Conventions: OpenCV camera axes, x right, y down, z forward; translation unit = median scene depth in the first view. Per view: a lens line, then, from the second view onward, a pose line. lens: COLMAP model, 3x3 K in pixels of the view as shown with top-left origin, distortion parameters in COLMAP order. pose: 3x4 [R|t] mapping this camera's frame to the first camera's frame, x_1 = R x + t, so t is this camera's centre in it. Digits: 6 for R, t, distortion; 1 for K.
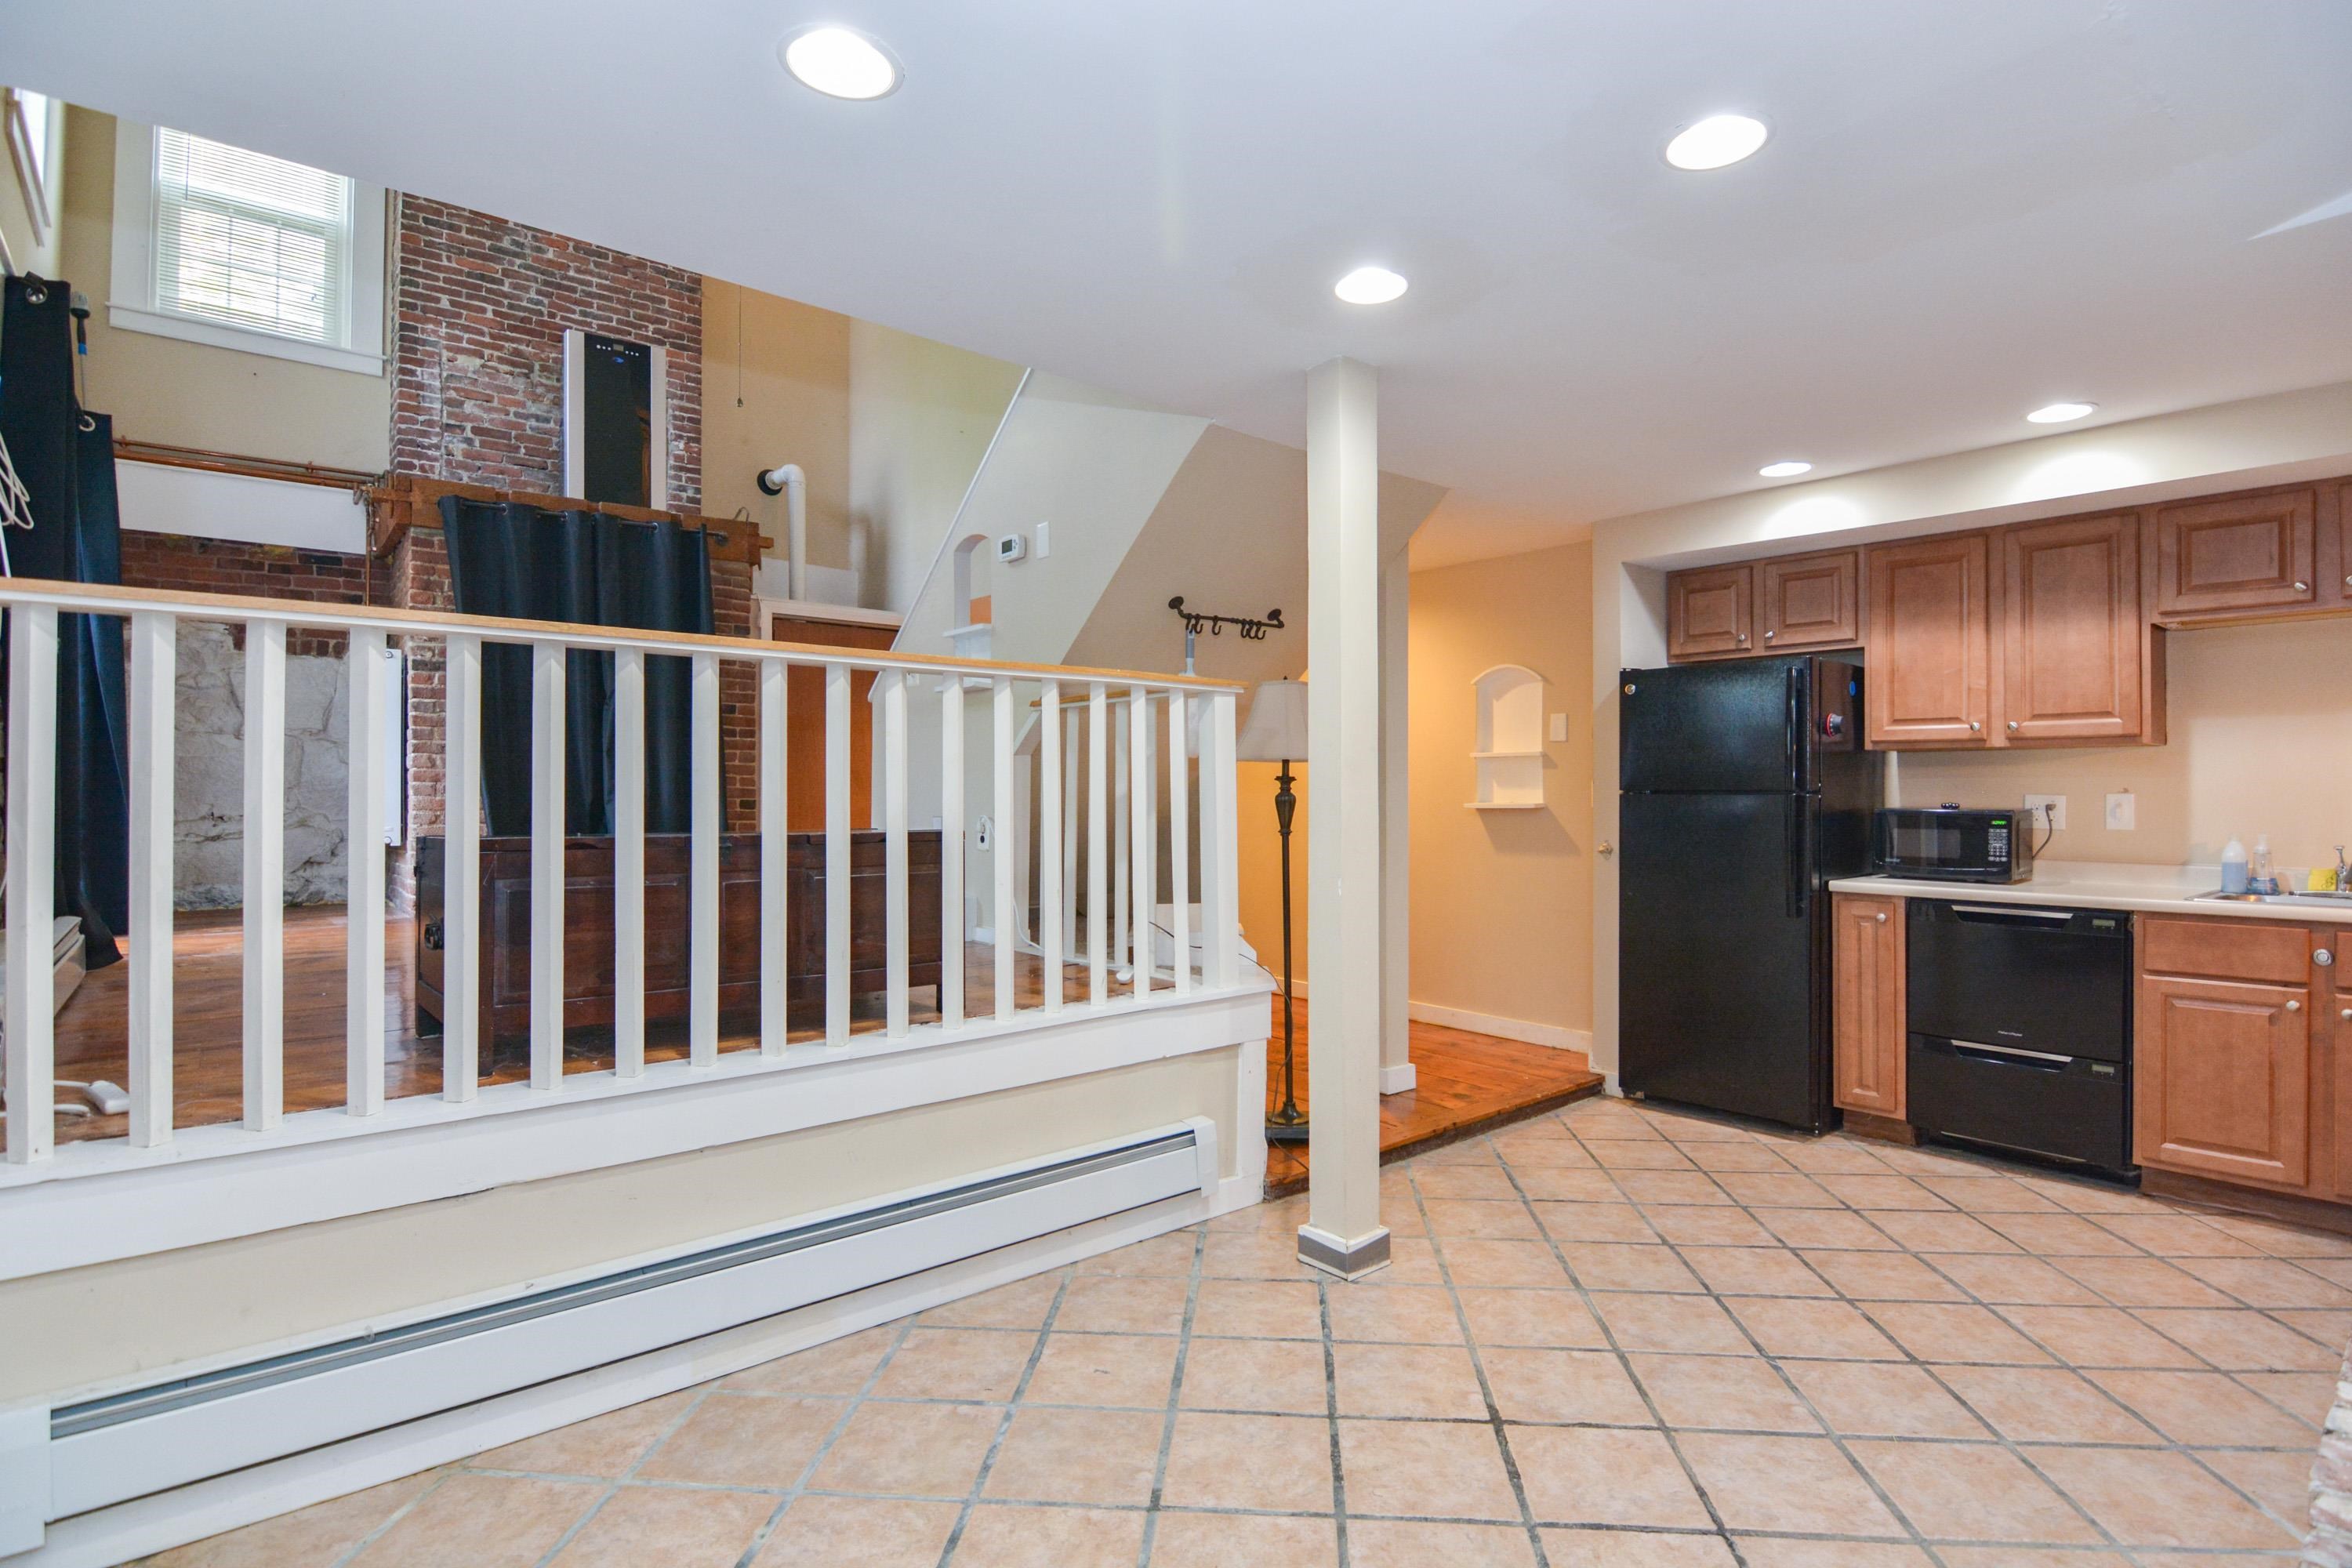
lens RADIAL K [[1162.7, 0, 1193.8], [0, 1162.7, 789.2], [0, 0, 1]] dist [-0.013874, -0.005119]
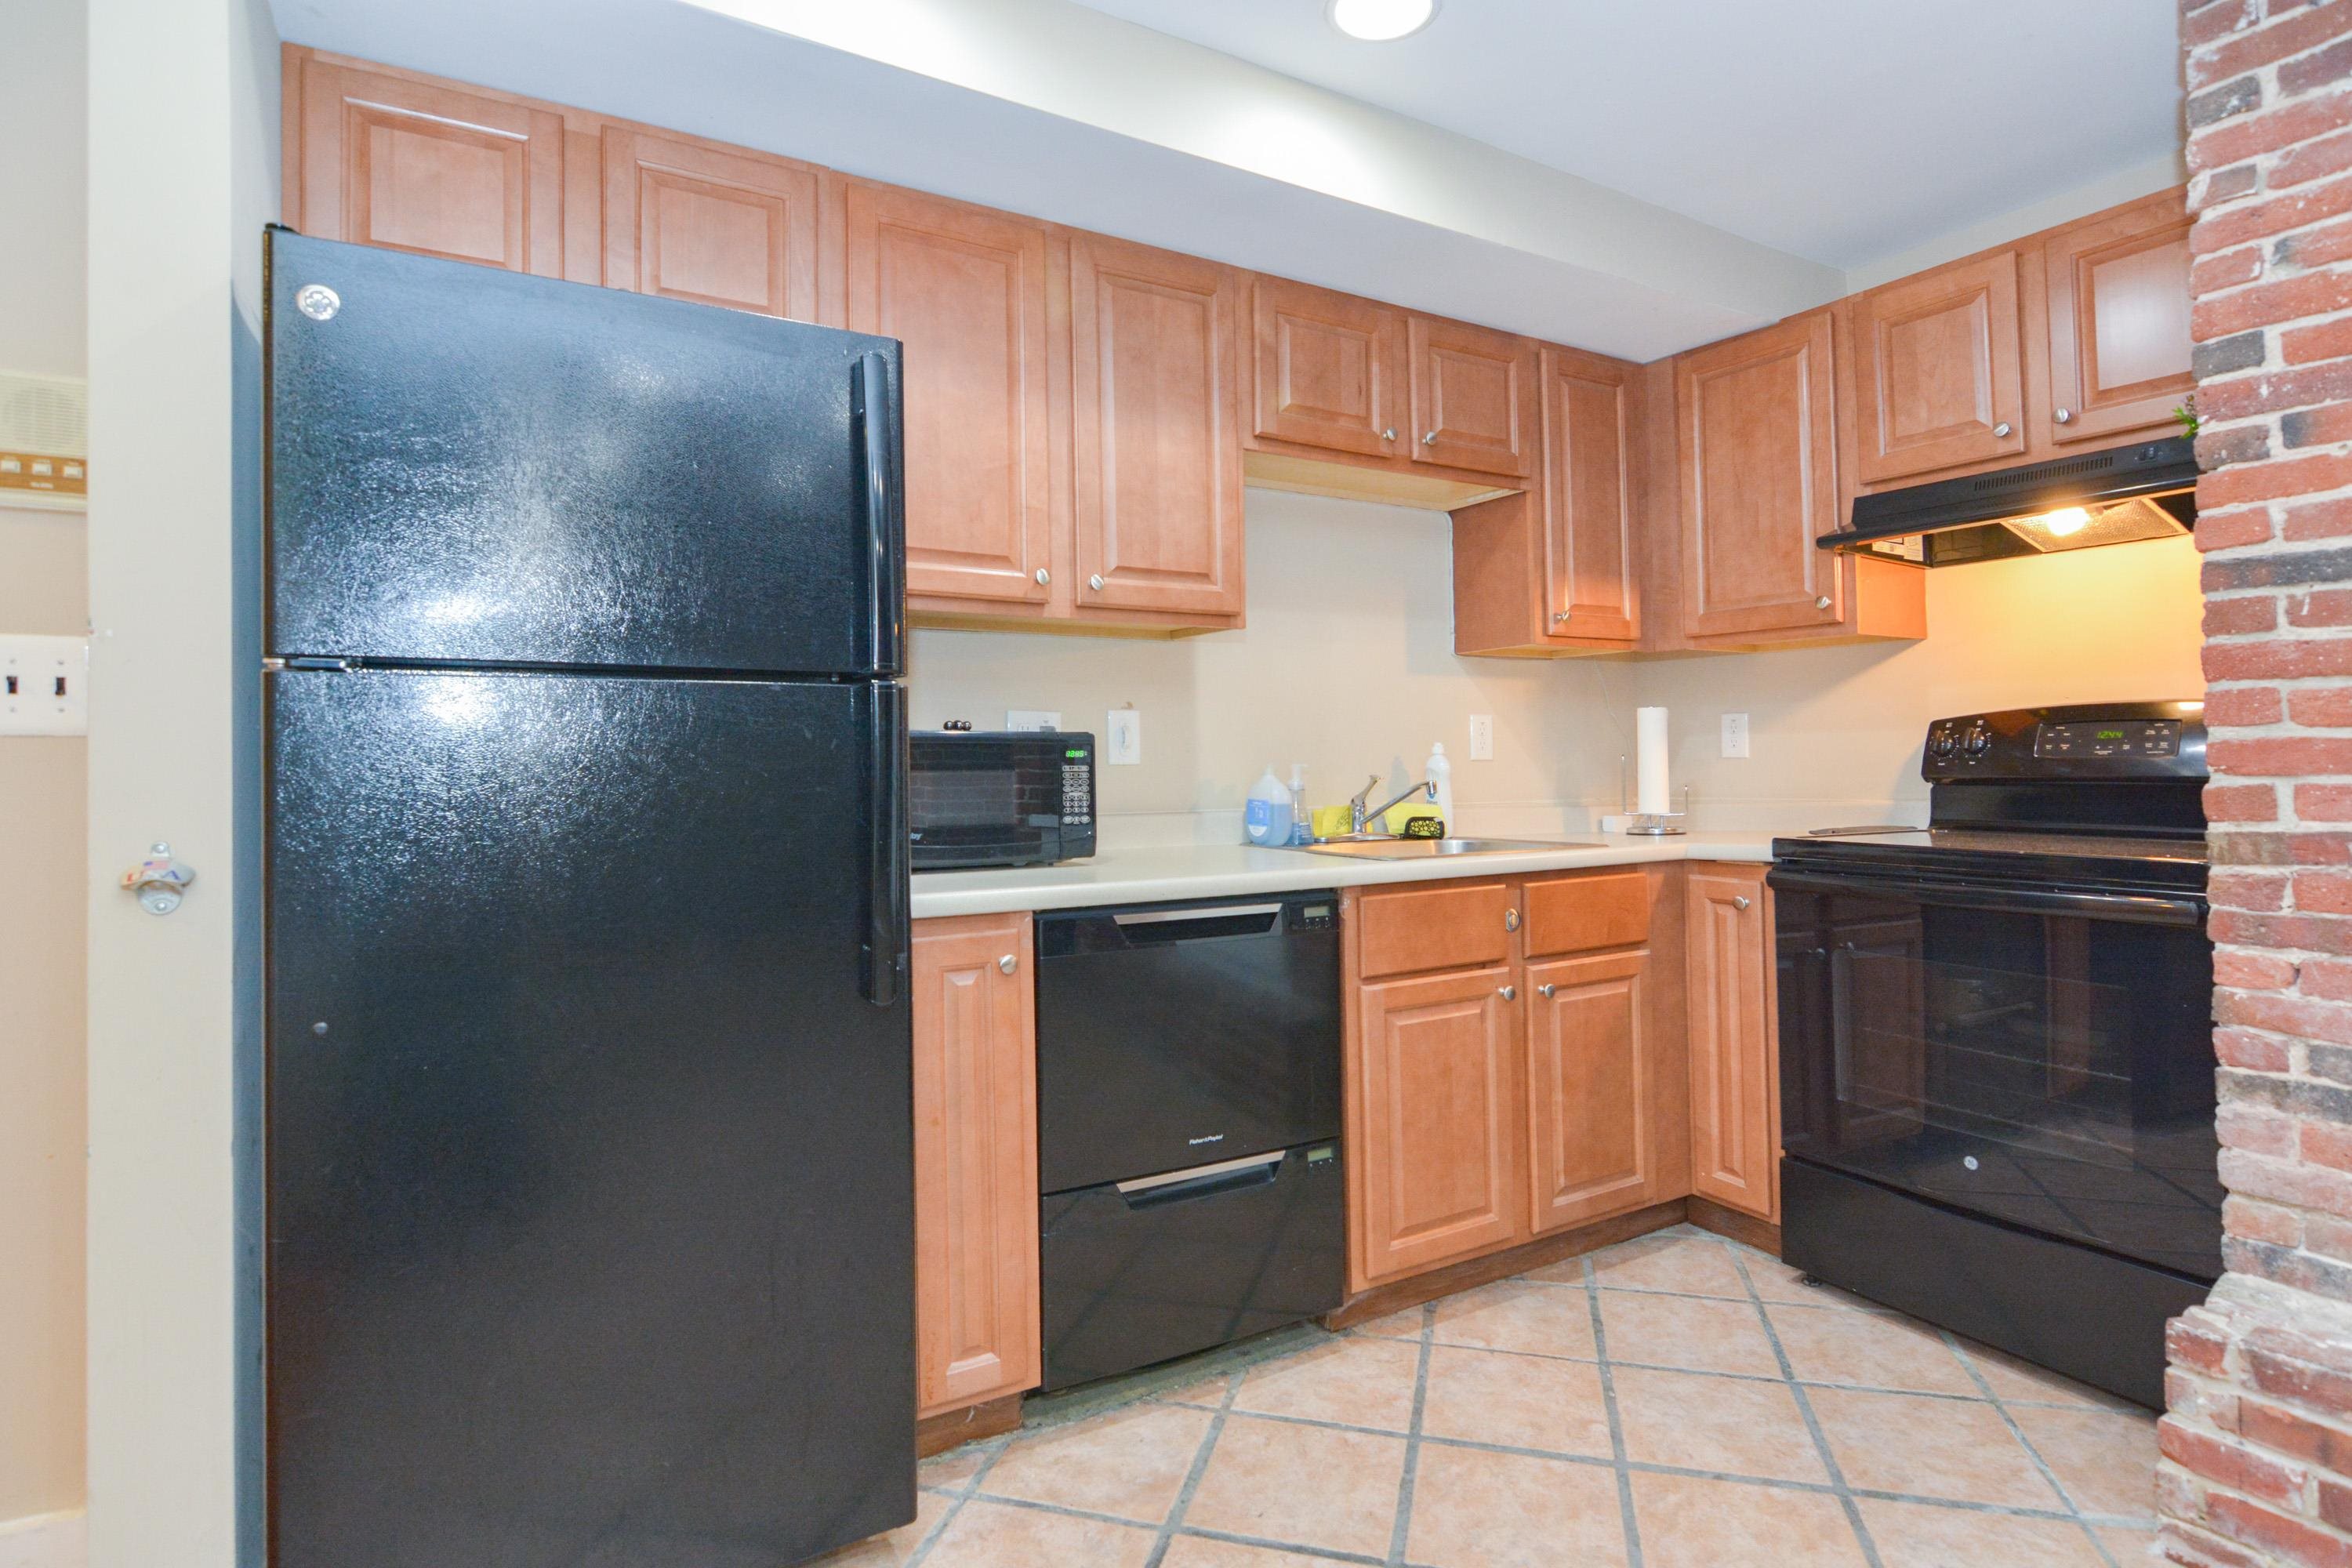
lens RADIAL K [[1162.7, 0, 1204.2], [0, 1162.7, 743.1], [0, 0, 1]] dist [-0.013874, -0.005119]
pose [[0.178245, 0.009563, 0.983940, 0.187687], [0.007045, 0.999915, -0.010994, 0.035637], [-0.983961, 0.008892, 0.178163, 0.983075]]
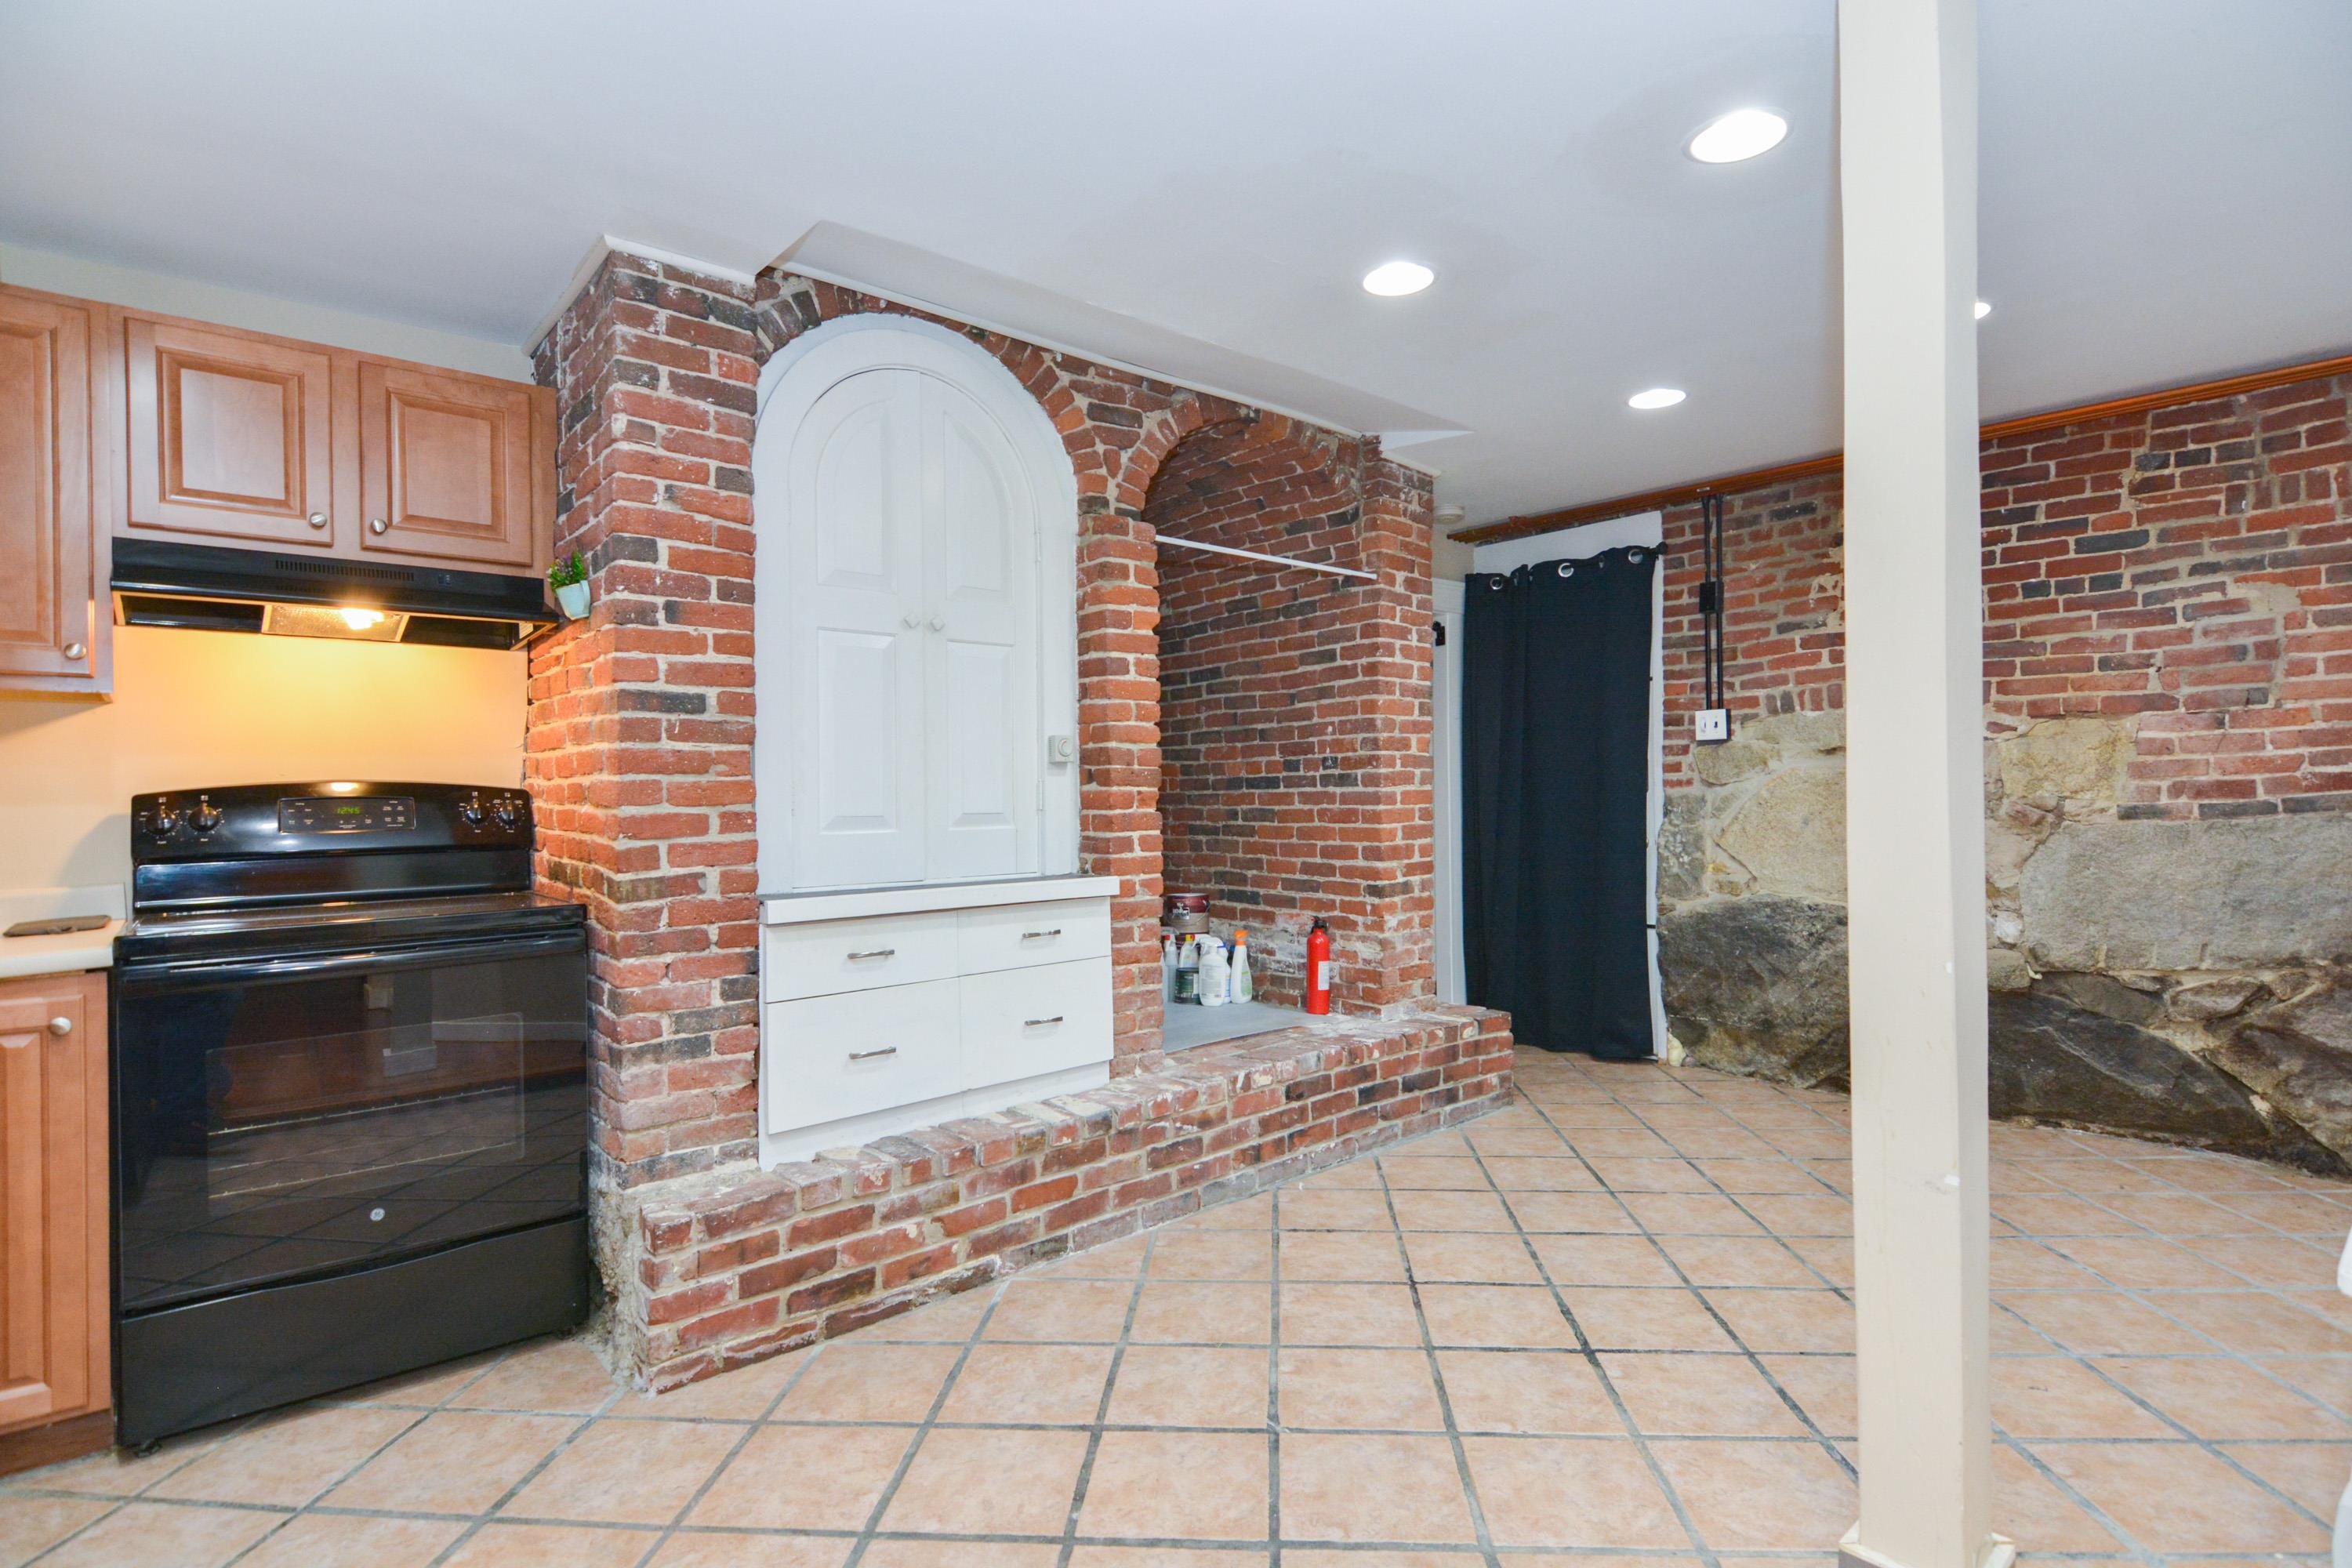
lens RADIAL K [[1162.7, 0, 1166.4], [0, 1162.7, 788.5], [0, 0, 1]] dist [-0.013874, -0.005119]
pose [[-0.999847, 0.015454, 0.008138, 0.409007], [0.015343, 0.999790, -0.013554, 0.030526], [-0.008346, -0.013428, -0.999875, 1.341096]]
